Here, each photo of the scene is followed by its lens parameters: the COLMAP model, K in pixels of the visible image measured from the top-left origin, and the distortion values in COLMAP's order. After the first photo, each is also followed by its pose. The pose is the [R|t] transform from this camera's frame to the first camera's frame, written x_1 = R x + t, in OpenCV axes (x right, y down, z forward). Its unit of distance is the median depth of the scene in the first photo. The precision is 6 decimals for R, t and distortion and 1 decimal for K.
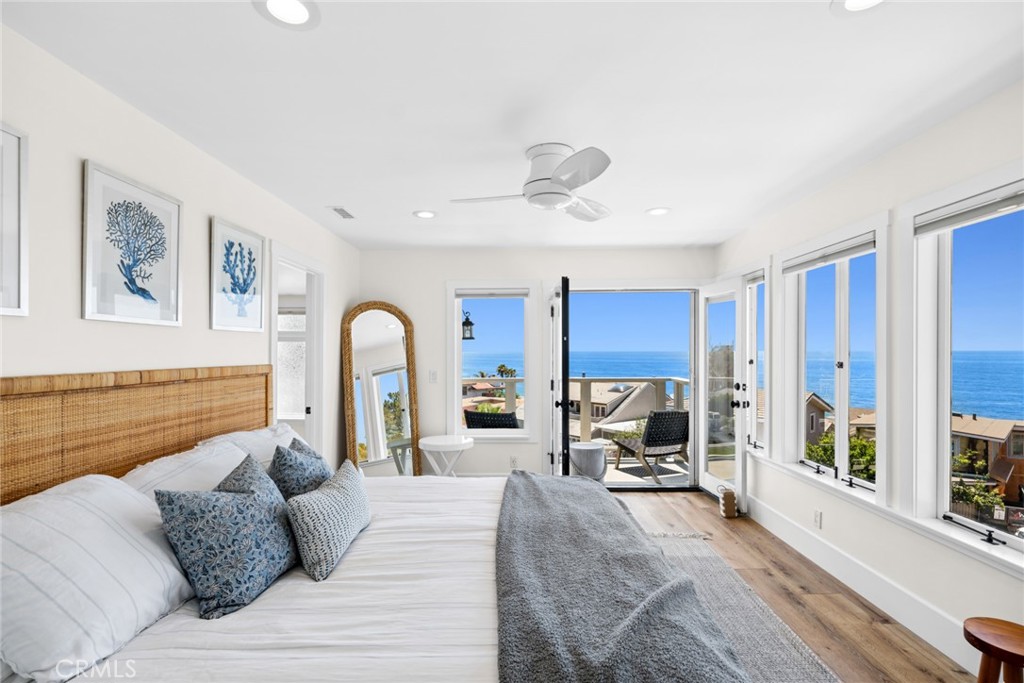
lens RADIAL K [[470.2, 0, 512.3], [0, 470.2, 352.4], [0, 0, 1]] dist [0.001609, 0.000116]
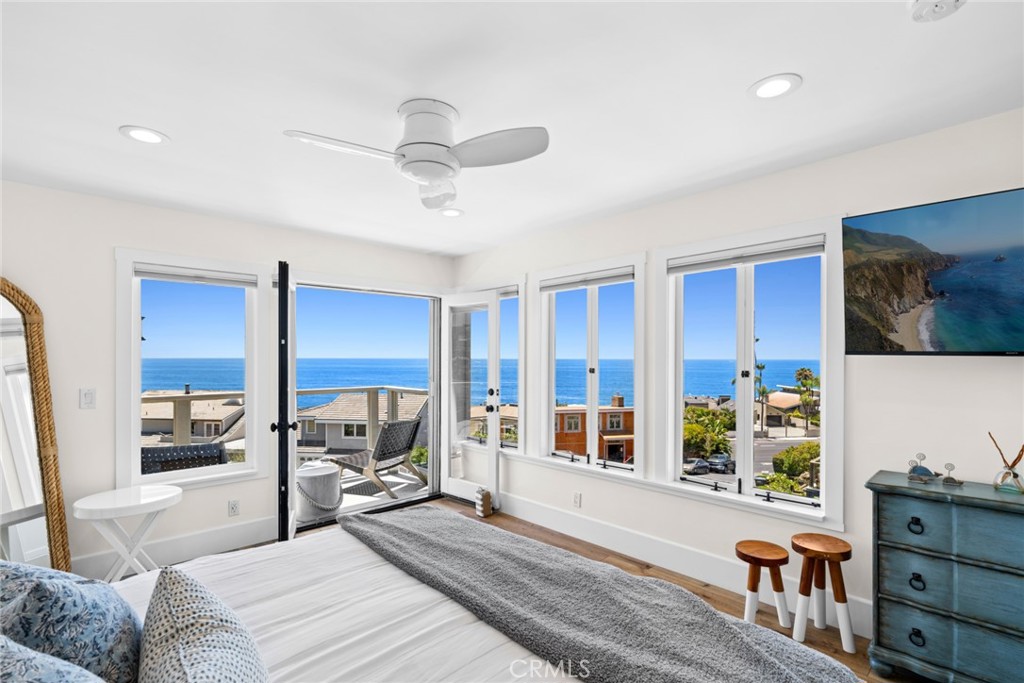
lens RADIAL K [[475.3, 0, 514.0], [0, 475.3, 359.6], [0, 0, 1]] dist [0.001907, -0.000138]
pose [[0.718164, 0.001255, 0.695873, -0.242917], [-0.001684, 0.999999, -0.000066, -0.001115], [-0.695872, -0.001124, 0.718165, 0.195365]]
